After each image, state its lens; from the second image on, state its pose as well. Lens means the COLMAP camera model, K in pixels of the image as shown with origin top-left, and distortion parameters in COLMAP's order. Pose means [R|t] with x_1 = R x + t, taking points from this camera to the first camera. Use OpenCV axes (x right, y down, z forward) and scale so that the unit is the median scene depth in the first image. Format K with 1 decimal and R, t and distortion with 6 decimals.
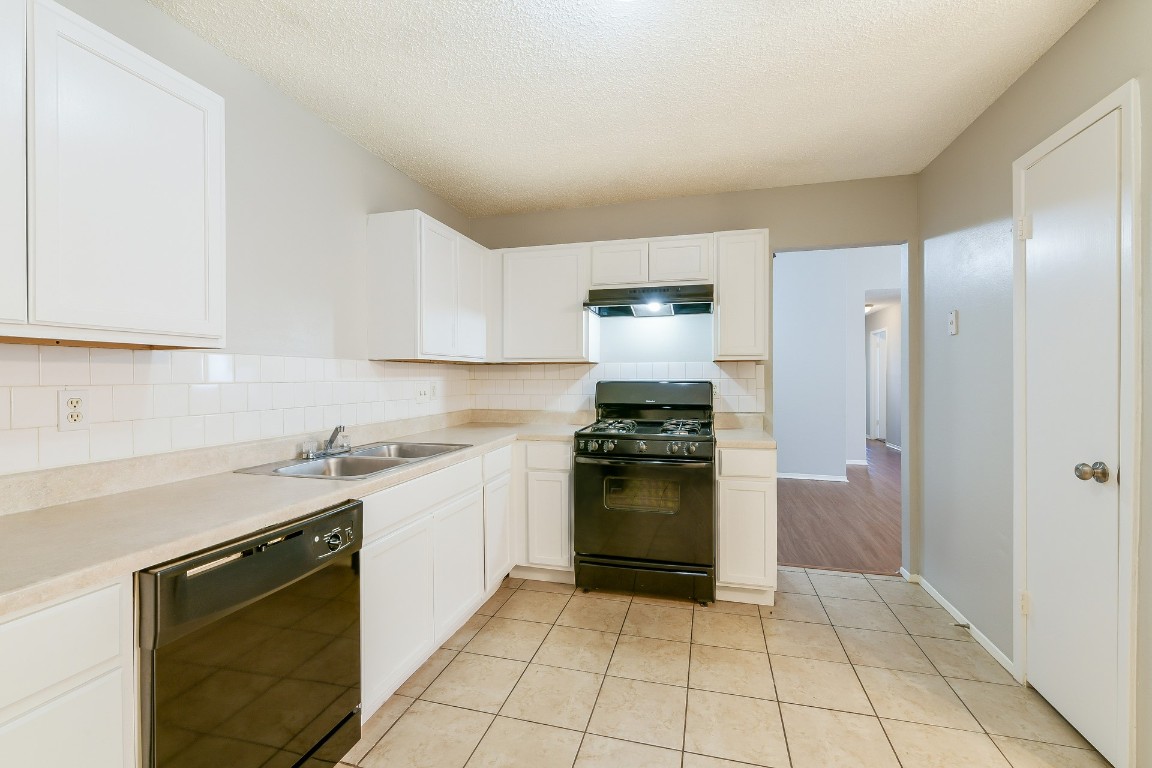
lens RADIAL K [[489.6, 0, 578.2], [0, 489.6, 378.8], [0, 0, 1]] dist [0.000156, -0.000013]
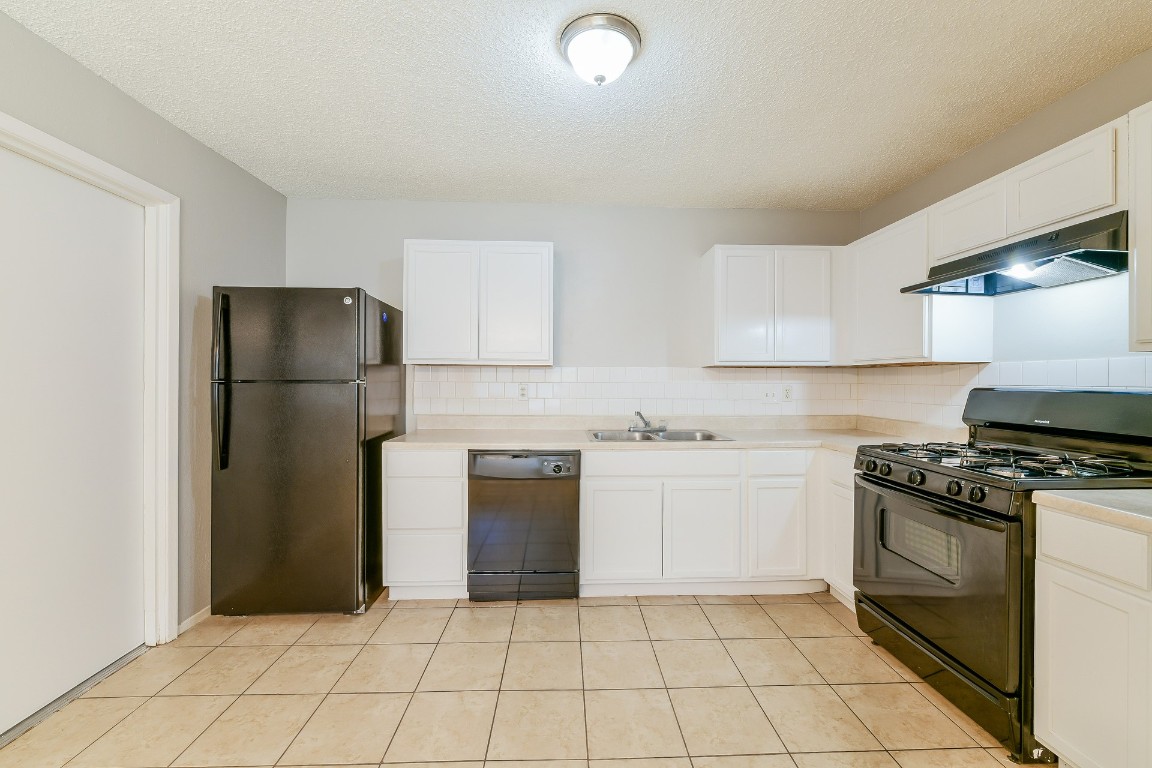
lens RADIAL K [[459.9, 0, 577.1], [0, 459.9, 381.0], [0, 0, 1]] dist [0.004485, -0.001188]
pose [[0.288283, 0.005626, -0.957529, 0.609105], [-0.011326, 0.999933, 0.002465, 0.000098], [0.957478, 0.010134, 0.288327, 0.295228]]
